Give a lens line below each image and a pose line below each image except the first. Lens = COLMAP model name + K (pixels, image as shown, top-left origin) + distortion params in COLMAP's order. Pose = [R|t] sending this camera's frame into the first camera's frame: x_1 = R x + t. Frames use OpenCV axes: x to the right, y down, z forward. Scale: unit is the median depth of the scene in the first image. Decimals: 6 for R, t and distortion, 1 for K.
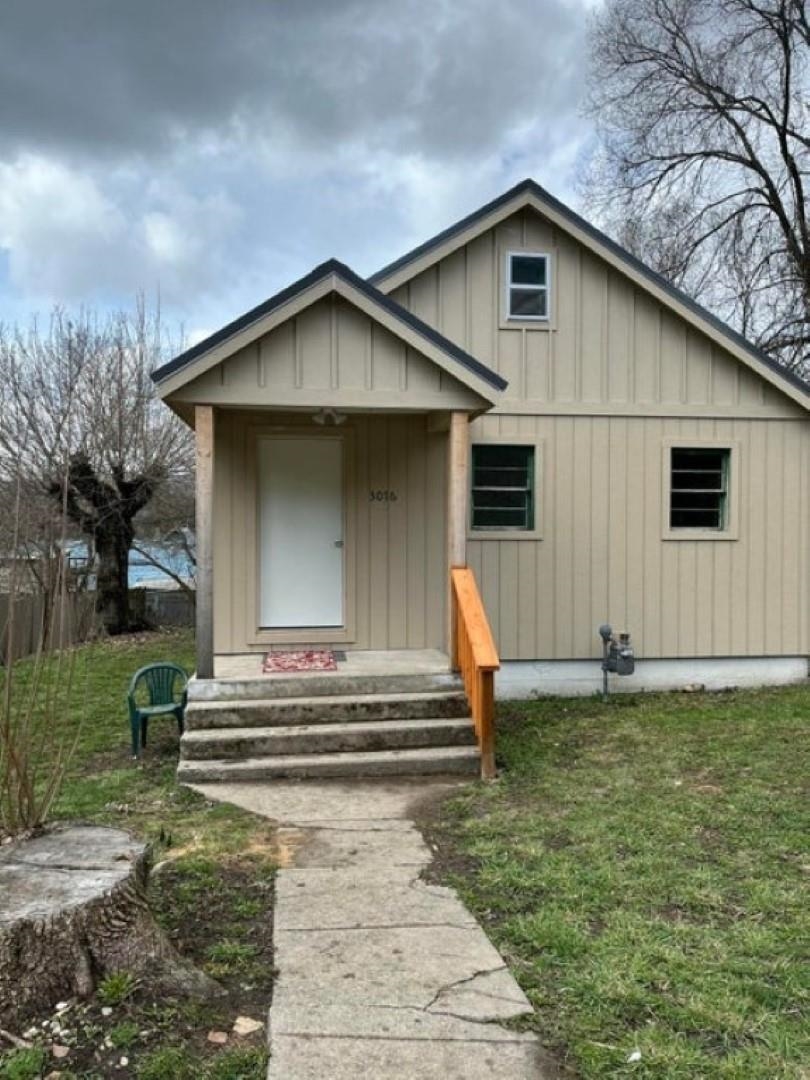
lens RADIAL K [[828.6, 0, 406.2], [0, 828.6, 540.2], [0, 0, 1]] dist [0.041009, -0.088870]
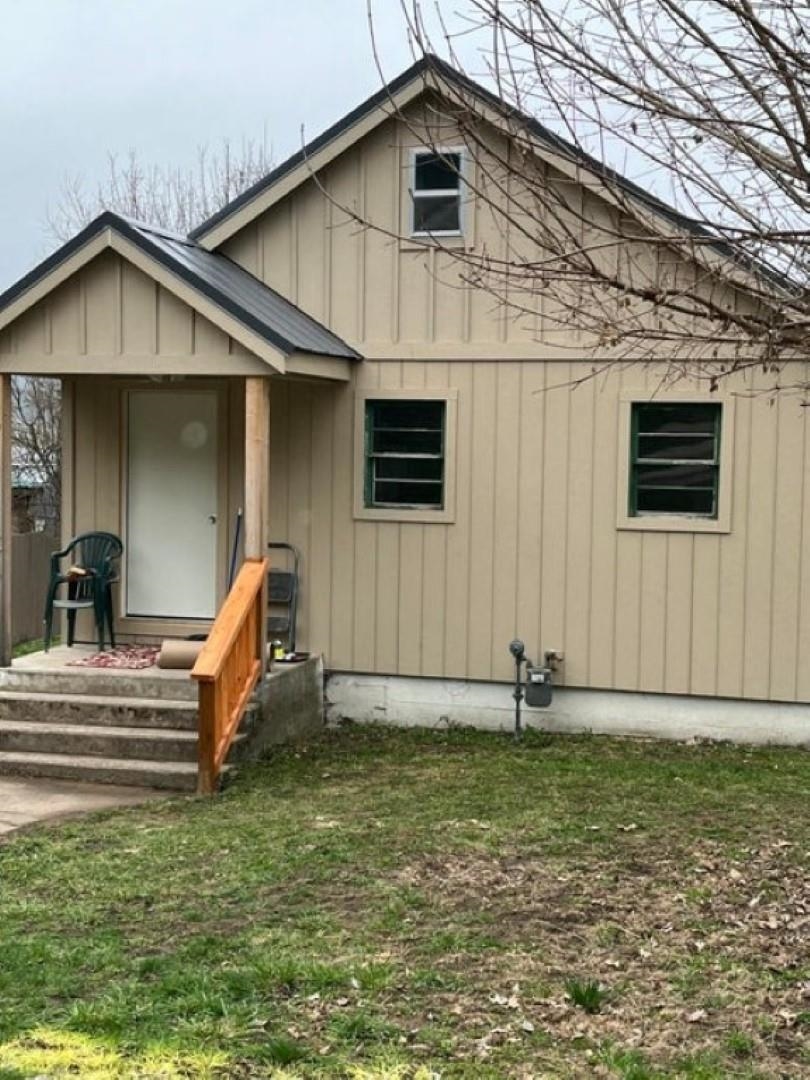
lens RADIAL K [[1488.6, 0, 404.1], [0, 1488.6, 532.7], [0, 0, 1]] dist [0.020809, 0.000000]
pose [[0.916733, 0.042999, -0.397180, 0.675460], [-0.018260, 0.997662, 0.065861, -0.082766], [0.399083, -0.053124, 0.915375, -0.281949]]
